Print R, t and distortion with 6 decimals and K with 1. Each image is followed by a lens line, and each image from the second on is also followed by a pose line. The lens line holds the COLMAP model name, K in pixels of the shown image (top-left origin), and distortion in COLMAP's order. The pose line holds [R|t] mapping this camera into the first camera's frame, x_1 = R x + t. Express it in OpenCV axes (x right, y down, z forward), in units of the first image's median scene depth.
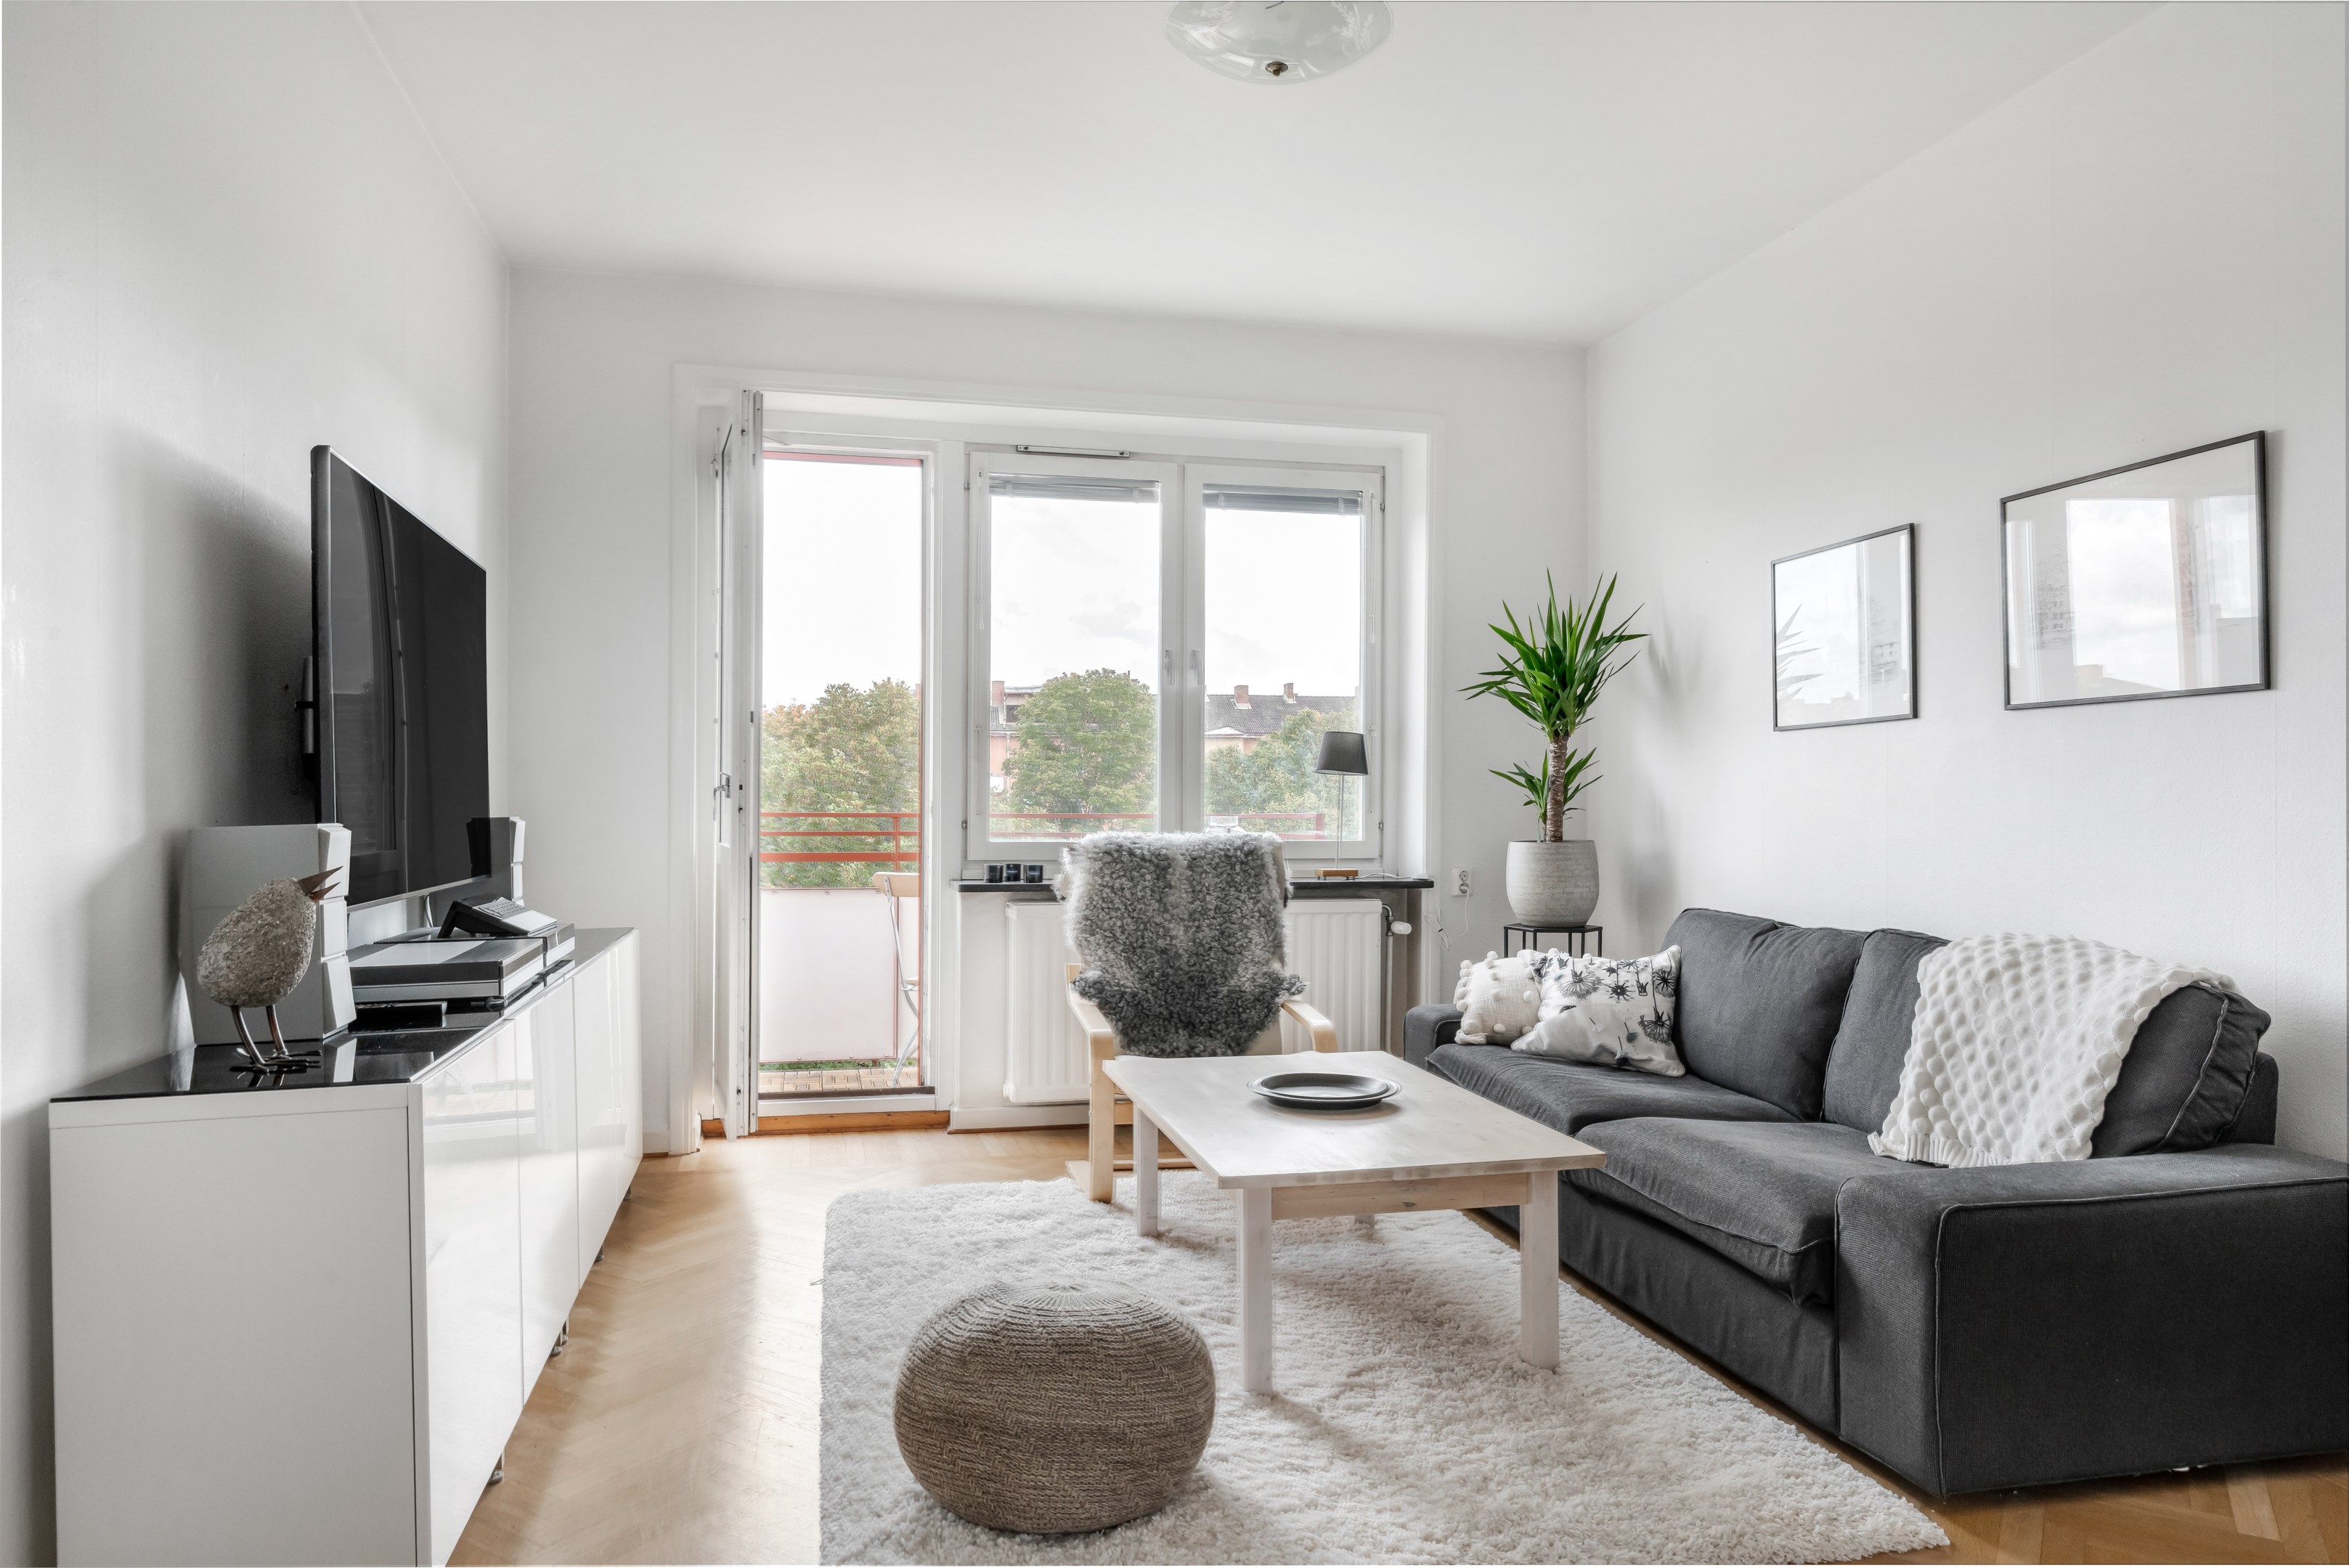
lens RADIAL K [[1531.3, 0, 1174.5], [0, 1531.3, 784.0], [0, 0, 1]] dist [0.003239, 0.000418]
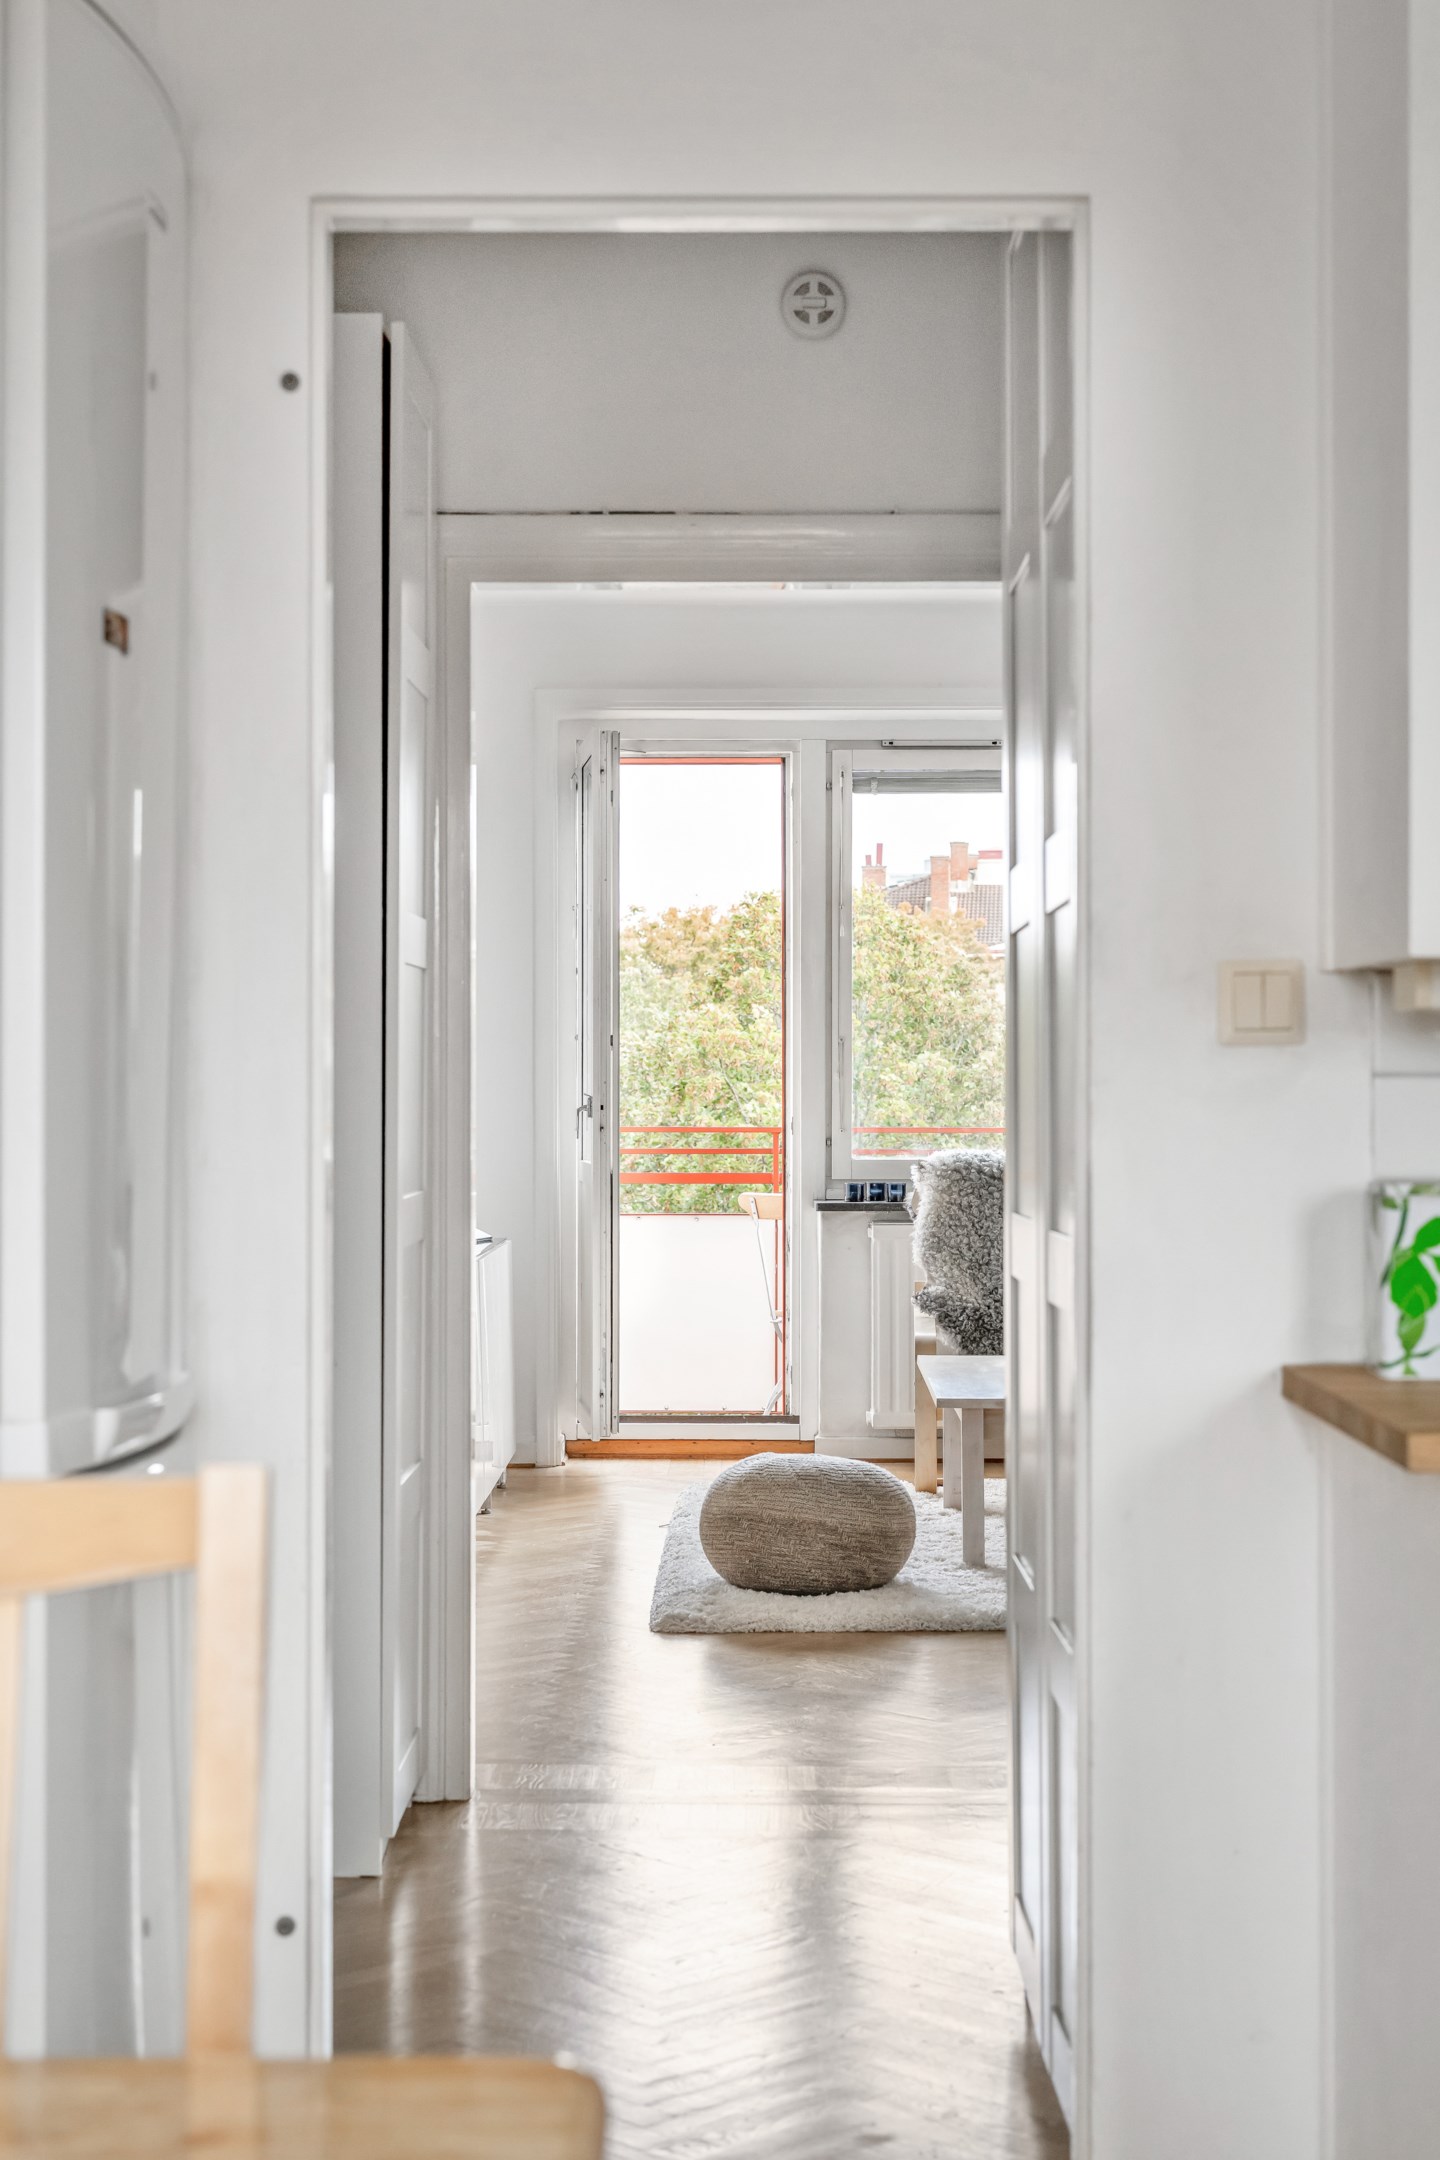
lens RADIAL K [[3144.0, 0, 720.0], [0, 3144.0, 1080.0], [0, 0, 1]] dist [0.019541, 0.020600]
pose [[0.971798, -0.003746, -0.235787, 0.281444], [0.005929, 0.999946, 0.008548, -0.031375], [0.235742, -0.009705, 0.971767, -0.995347]]
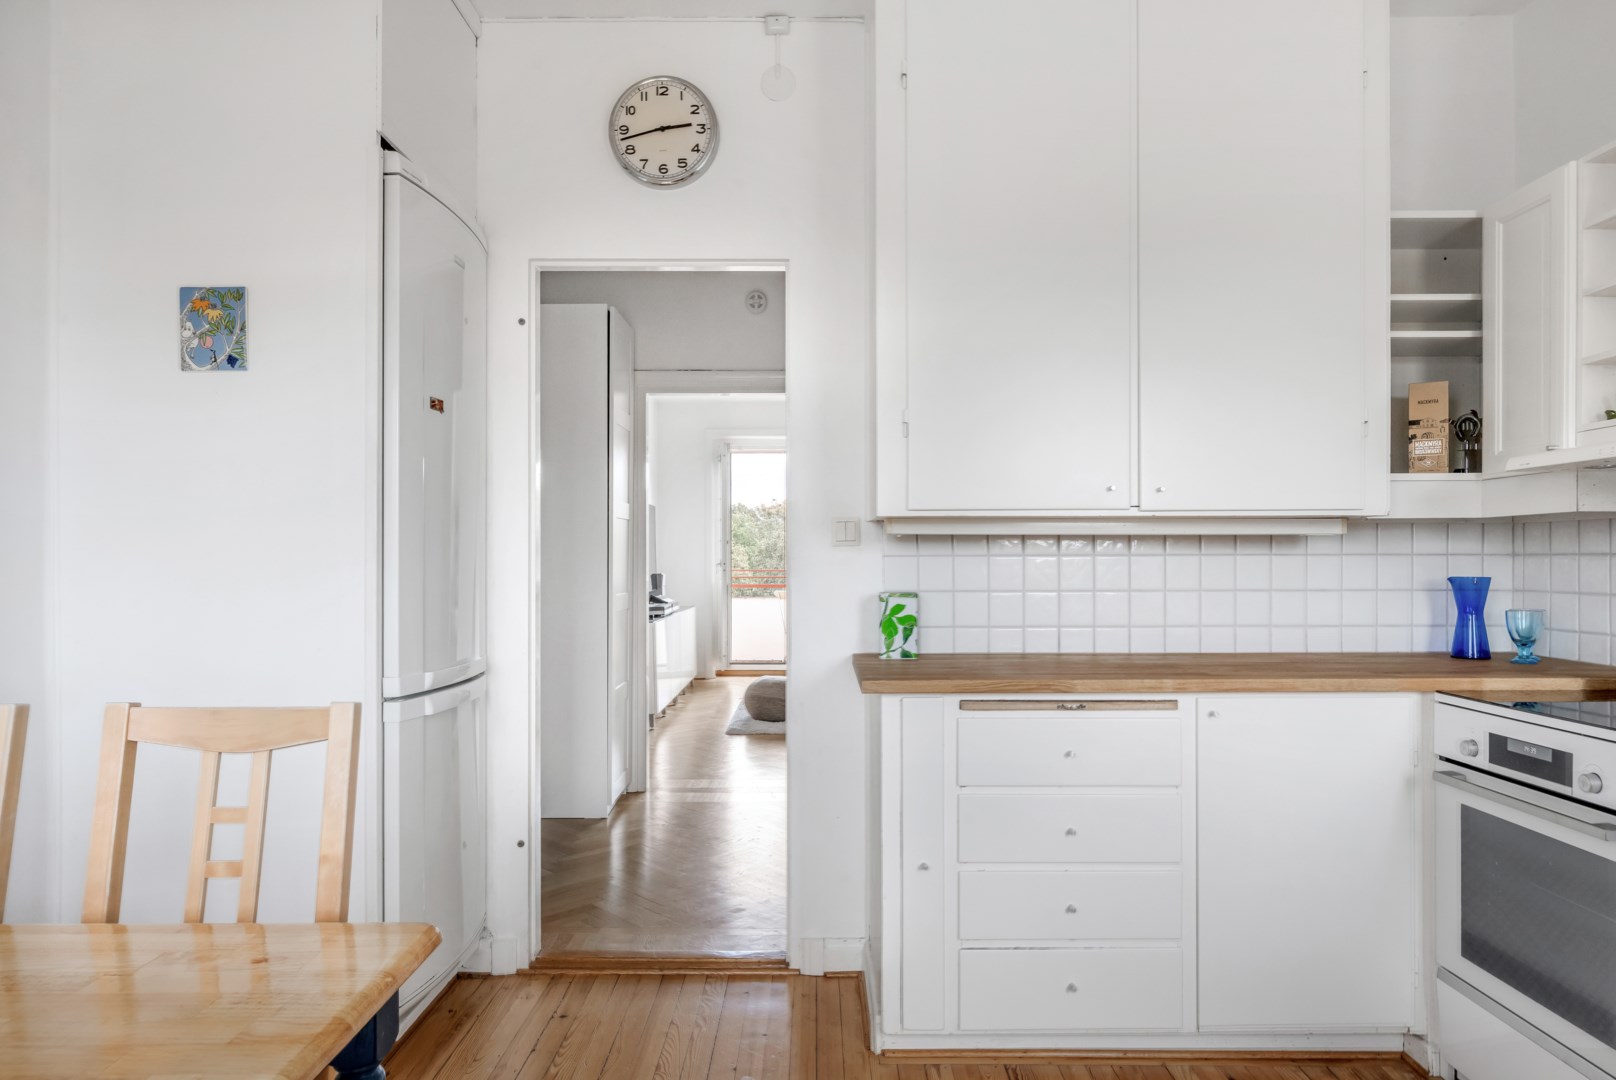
lens RADIAL K [[995.7, 0, 808.0], [0, 995.7, 540.0], [0, 0, 1]] dist [-0.001179, 0.000685]
pose [[0.974044, -0.005809, -0.226282, 0.340700], [0.004884, 0.999977, -0.004646, -0.032831], [0.226304, 0.003420, 0.974051, -0.946520]]
